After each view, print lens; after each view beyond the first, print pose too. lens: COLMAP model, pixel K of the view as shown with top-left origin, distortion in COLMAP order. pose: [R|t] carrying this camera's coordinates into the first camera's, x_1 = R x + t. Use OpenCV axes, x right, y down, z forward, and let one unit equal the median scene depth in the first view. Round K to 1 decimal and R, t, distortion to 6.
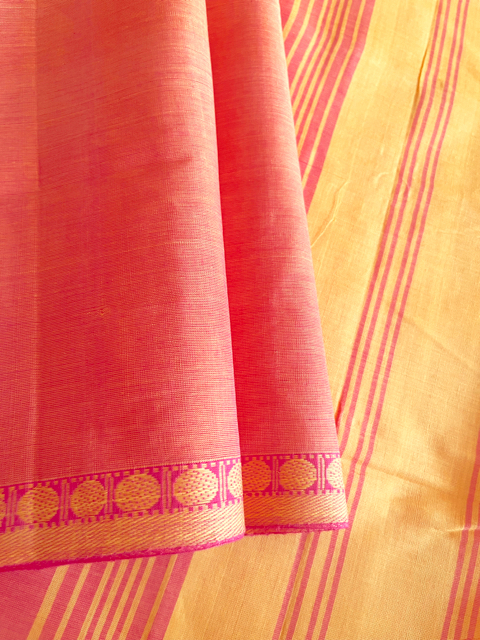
lens RADIAL K [[502.8, 0, 238.8], [0, 502.8, 319.9], [0, 0, 1]] dist [-0.002224, -0.016613]
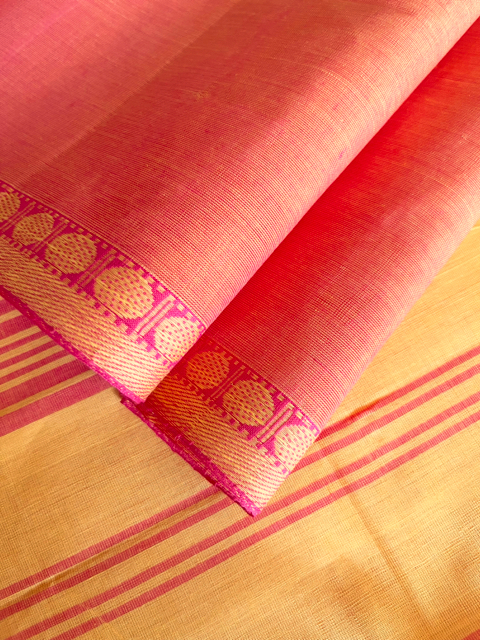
lens RADIAL K [[502.8, 0, 240.5], [0, 502.8, 320.4], [0, 0, 1]] dist [-0.002224, -0.016613]
pose [[0.710649, 0.592882, -0.378773, 0.303379], [-0.627315, 0.777718, 0.040378, 0.195778], [0.318518, 0.208915, 0.924608, 0.321931]]
